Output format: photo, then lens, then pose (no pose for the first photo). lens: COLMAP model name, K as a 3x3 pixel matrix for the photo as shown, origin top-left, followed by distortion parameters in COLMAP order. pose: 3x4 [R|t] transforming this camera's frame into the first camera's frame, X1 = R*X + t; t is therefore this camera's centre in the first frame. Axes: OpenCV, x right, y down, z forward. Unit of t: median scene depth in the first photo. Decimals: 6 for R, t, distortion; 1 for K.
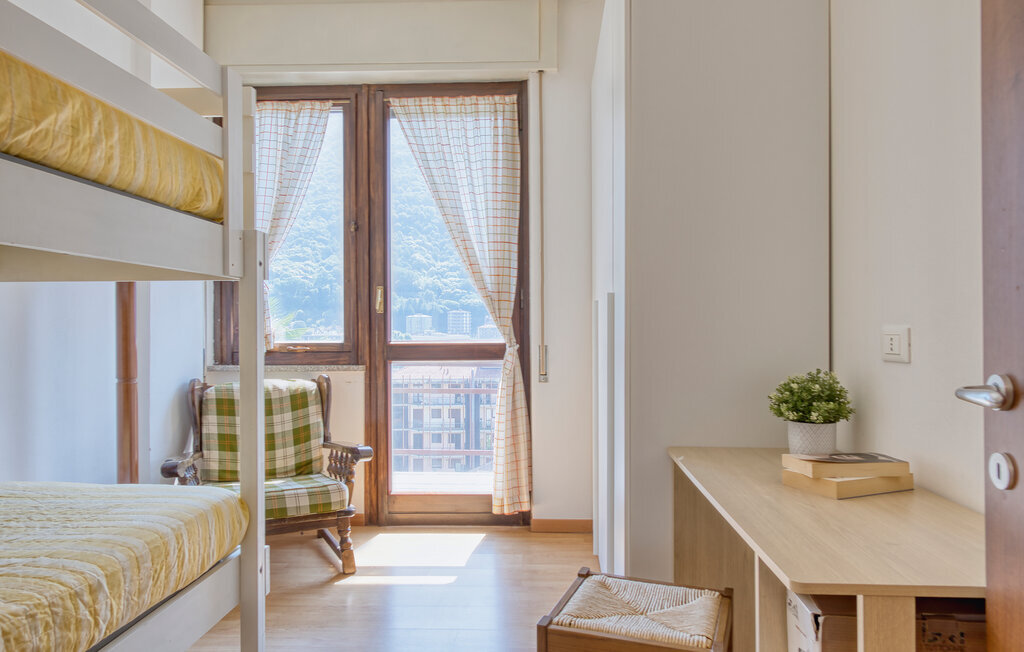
lens RADIAL K [[681.6, 0, 512.0], [0, 681.6, 326.0], [0, 0, 1]] dist [0.006549, 0.000978]
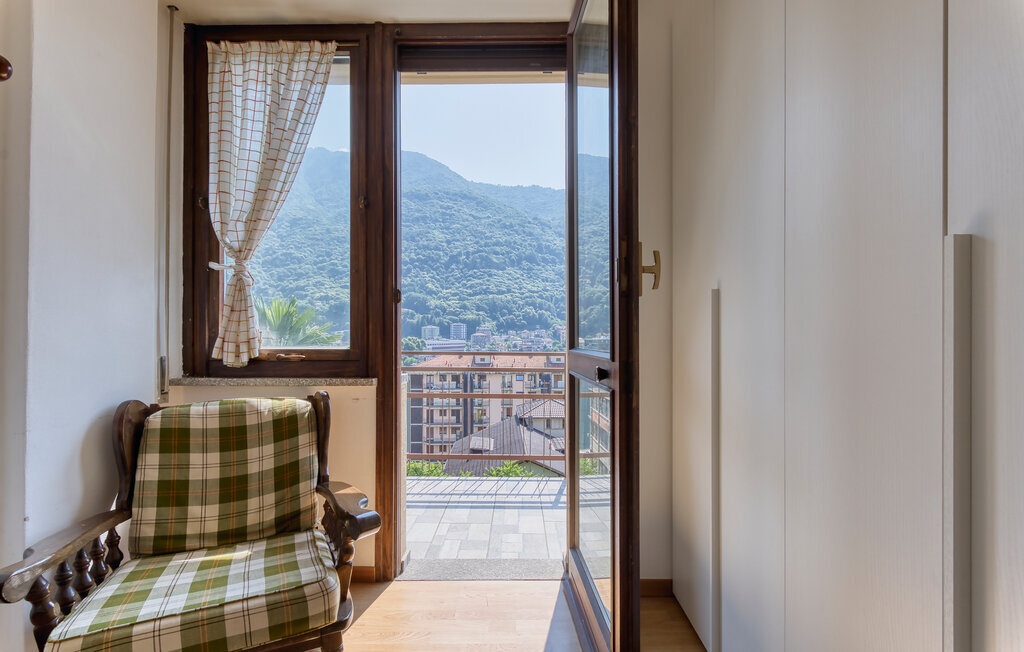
lens RADIAL K [[468.5, 0, 511.5], [0, 468.5, 331.9], [0, 0, 1]] dist [0.004569, 0.000453]
pose [[0.999361, 0.003792, 0.035530, -0.084559], [-0.003615, 0.999981, -0.005053, 0.006974], [-0.035548, 0.004922, 0.999356, 0.480684]]
